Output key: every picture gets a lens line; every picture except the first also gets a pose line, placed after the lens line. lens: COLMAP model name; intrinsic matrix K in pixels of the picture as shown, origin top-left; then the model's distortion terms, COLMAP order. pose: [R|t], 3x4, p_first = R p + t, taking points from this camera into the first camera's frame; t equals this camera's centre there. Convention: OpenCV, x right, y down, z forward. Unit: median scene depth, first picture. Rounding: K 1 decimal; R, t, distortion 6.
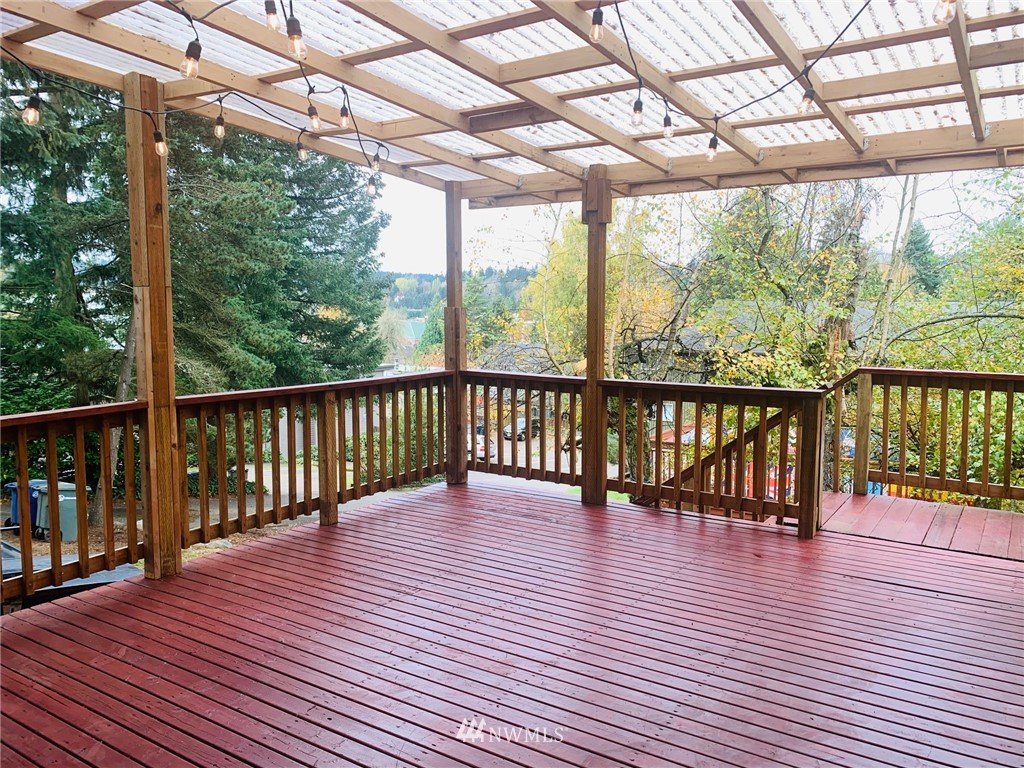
lens RADIAL K [[766.4, 0, 512.0], [0, 766.4, 384.0], [0, 0, 1]] dist [0.009390, 0.001707]
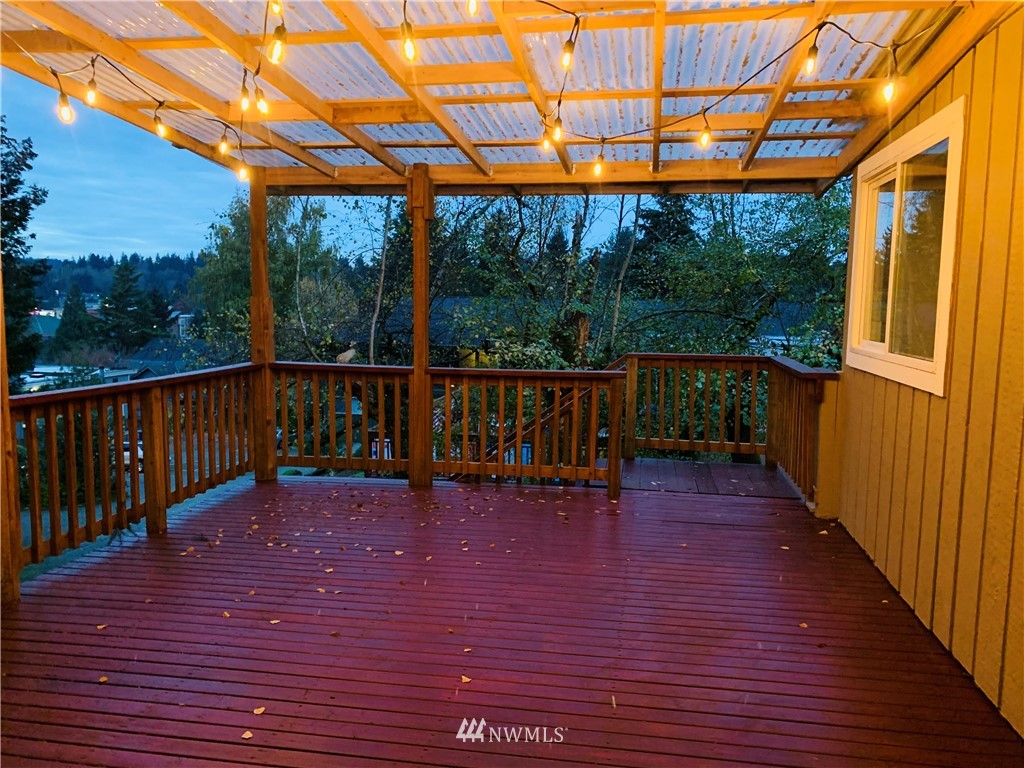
lens RADIAL K [[766.4, 0, 512.0], [0, 766.4, 384.0], [0, 0, 1]] dist [0.009390, 0.001707]
pose [[0.916765, -0.029734, 0.398320, -0.197685], [0.027333, 0.999558, 0.011705, 0.007009], [-0.398492, 0.000157, 0.917172, -0.014525]]
